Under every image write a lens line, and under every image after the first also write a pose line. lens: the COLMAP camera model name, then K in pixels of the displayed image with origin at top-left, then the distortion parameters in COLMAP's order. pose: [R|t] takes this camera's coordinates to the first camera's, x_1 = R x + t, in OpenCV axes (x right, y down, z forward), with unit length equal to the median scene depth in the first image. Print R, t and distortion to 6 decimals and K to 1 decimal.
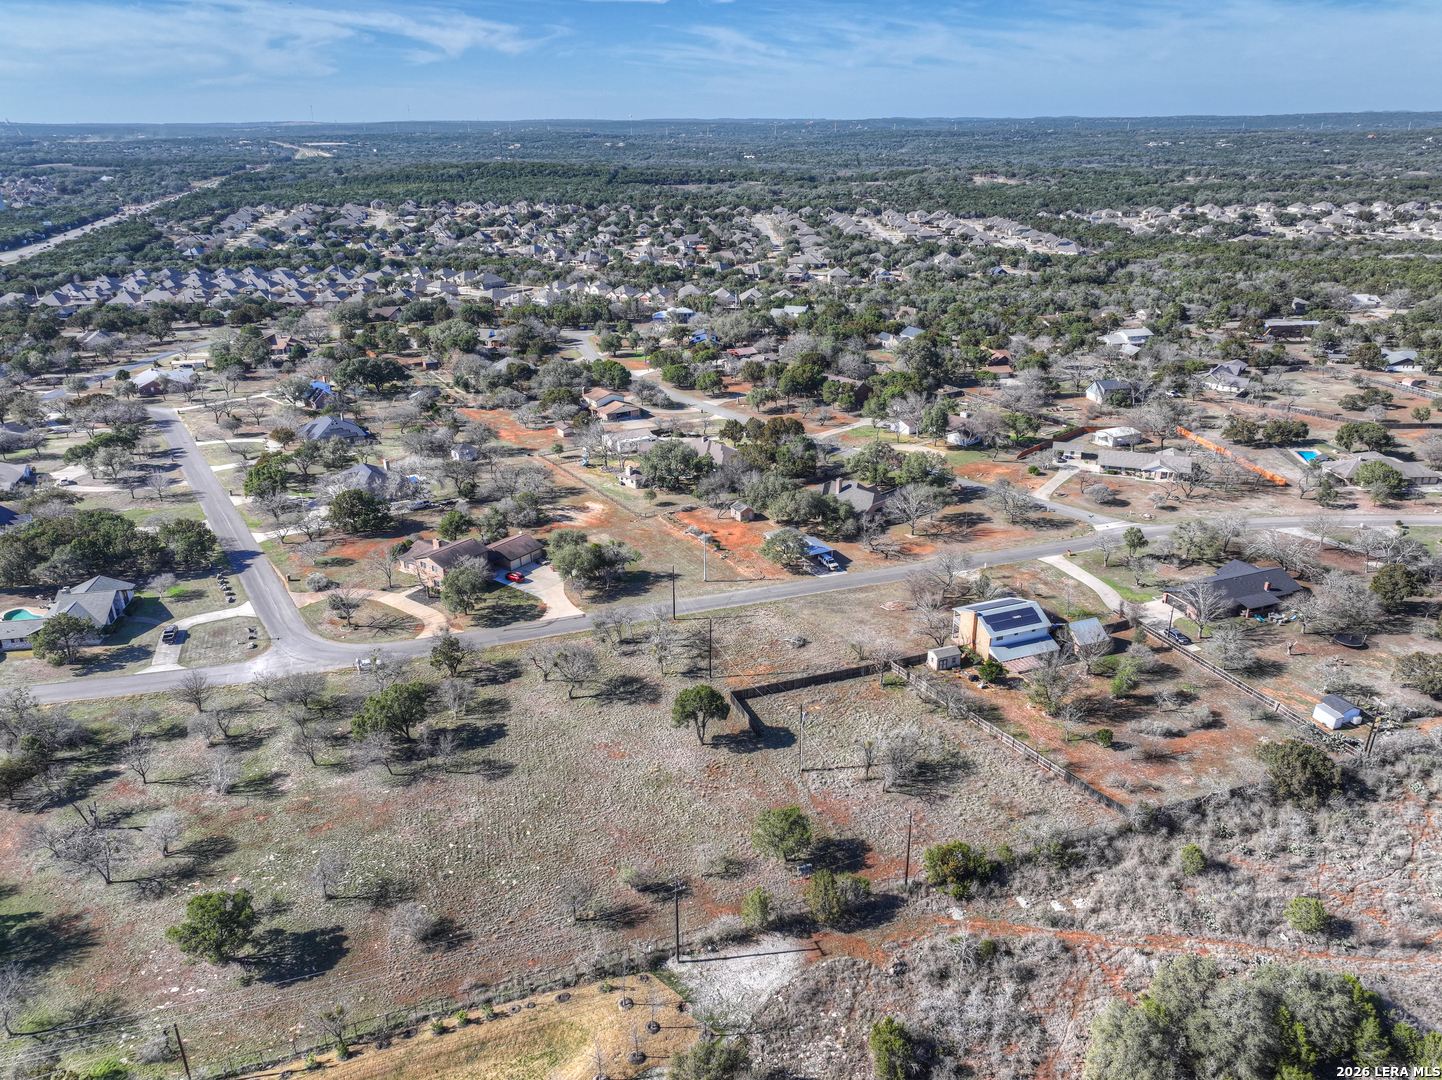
lens RADIAL K [[1012.3, 0, 715.0], [0, 1012.3, 541.1], [0, 0, 1]] dist [-0.004303, 0.021369]
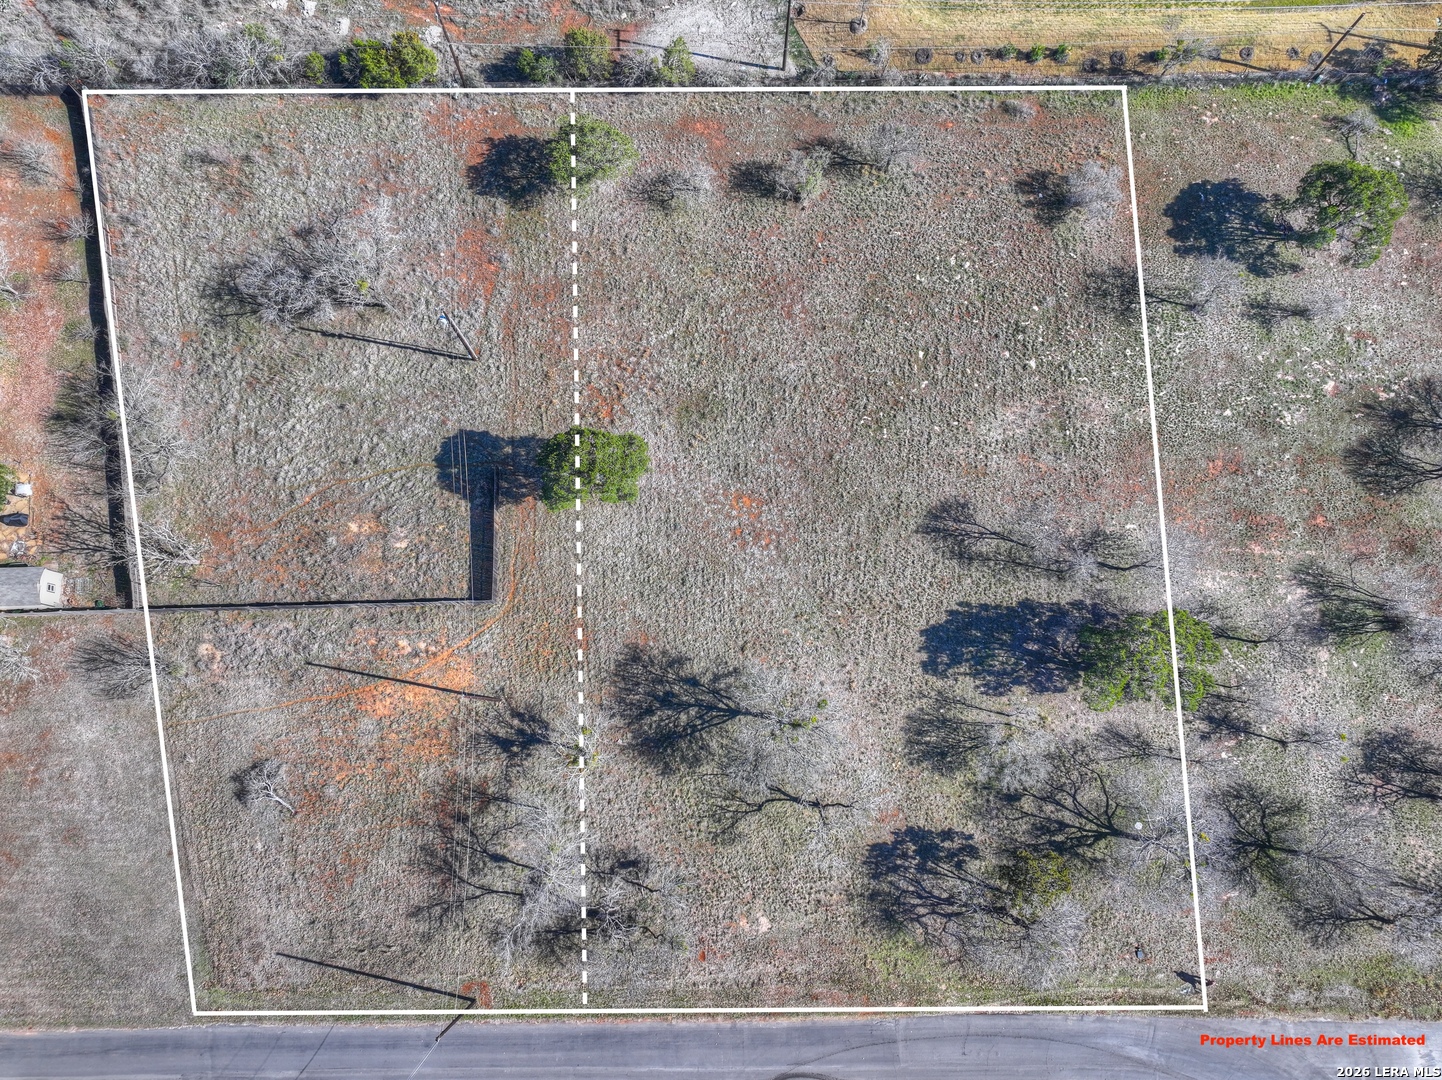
lens RADIAL K [[1012.3, 0, 713.3], [0, 1012.3, 539.2], [0, 0, 1]] dist [-0.004303, 0.021369]
pose [[-0.942985, -0.325313, 0.070362, -0.091541], [0.126652, -0.155219, 0.979728, -0.261676], [-0.307797, 0.932780, 0.187570, 0.666629]]
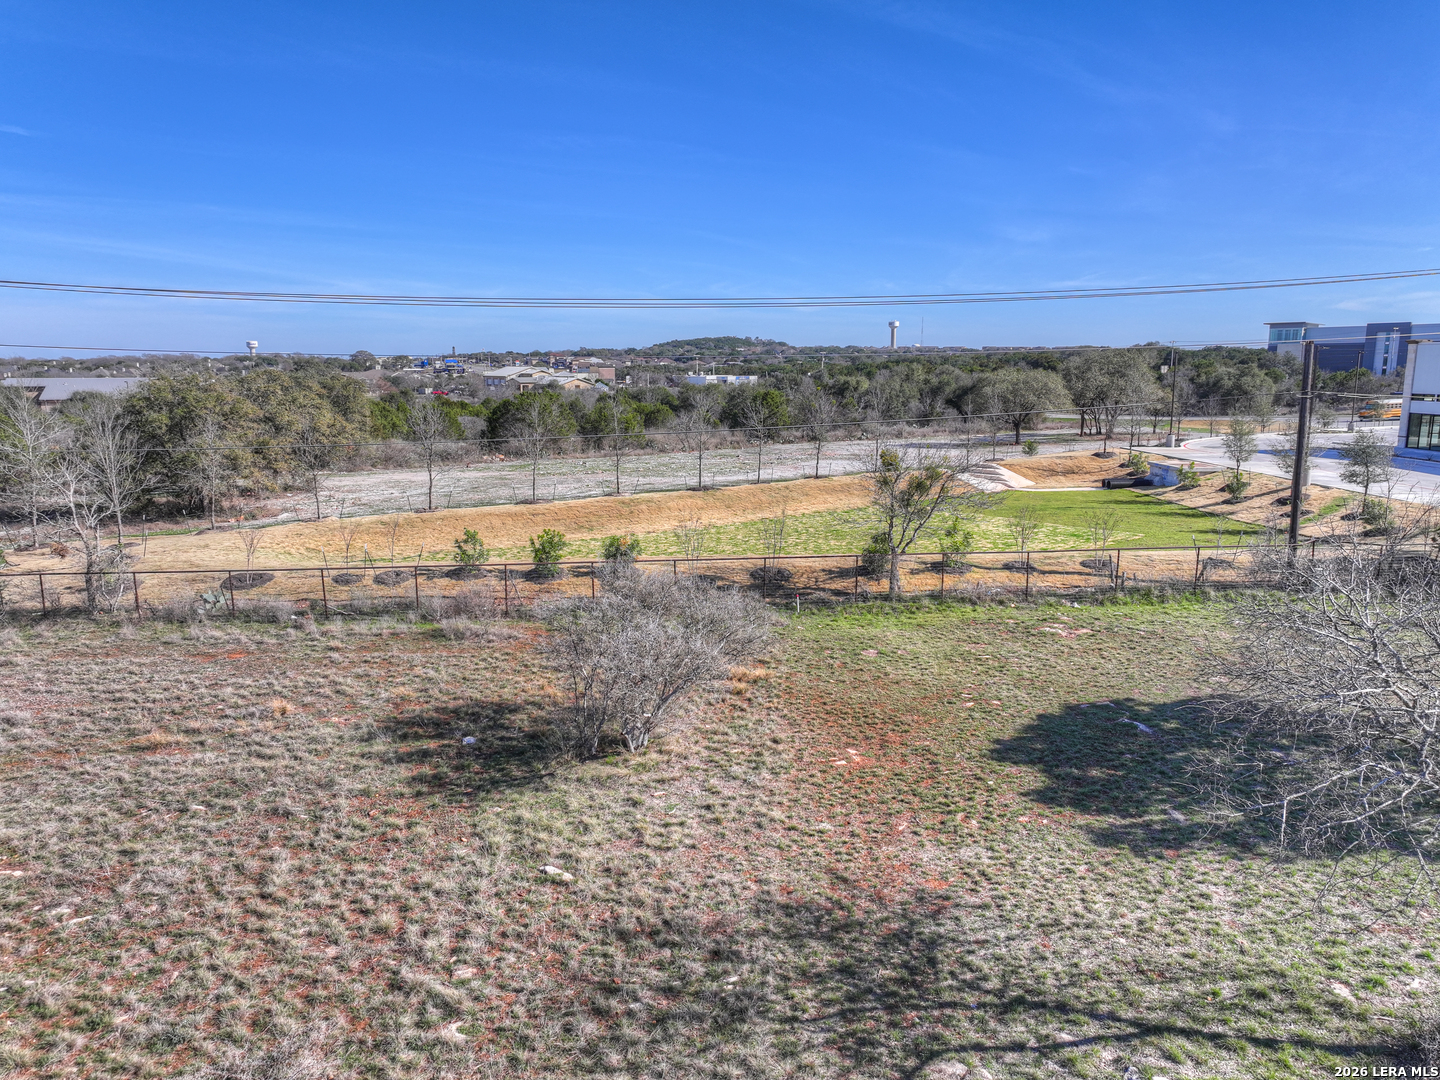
lens RADIAL K [[1010.9, 0, 717.5], [0, 1010.9, 546.5], [0, 0, 1]] dist [-0.004303, 0.021369]
pose [[-0.958049, -0.039023, 0.283937, -0.201244], [0.120628, 0.843764, 0.522982, 0.150246], [-0.259984, 0.535293, -0.803660, 0.631604]]
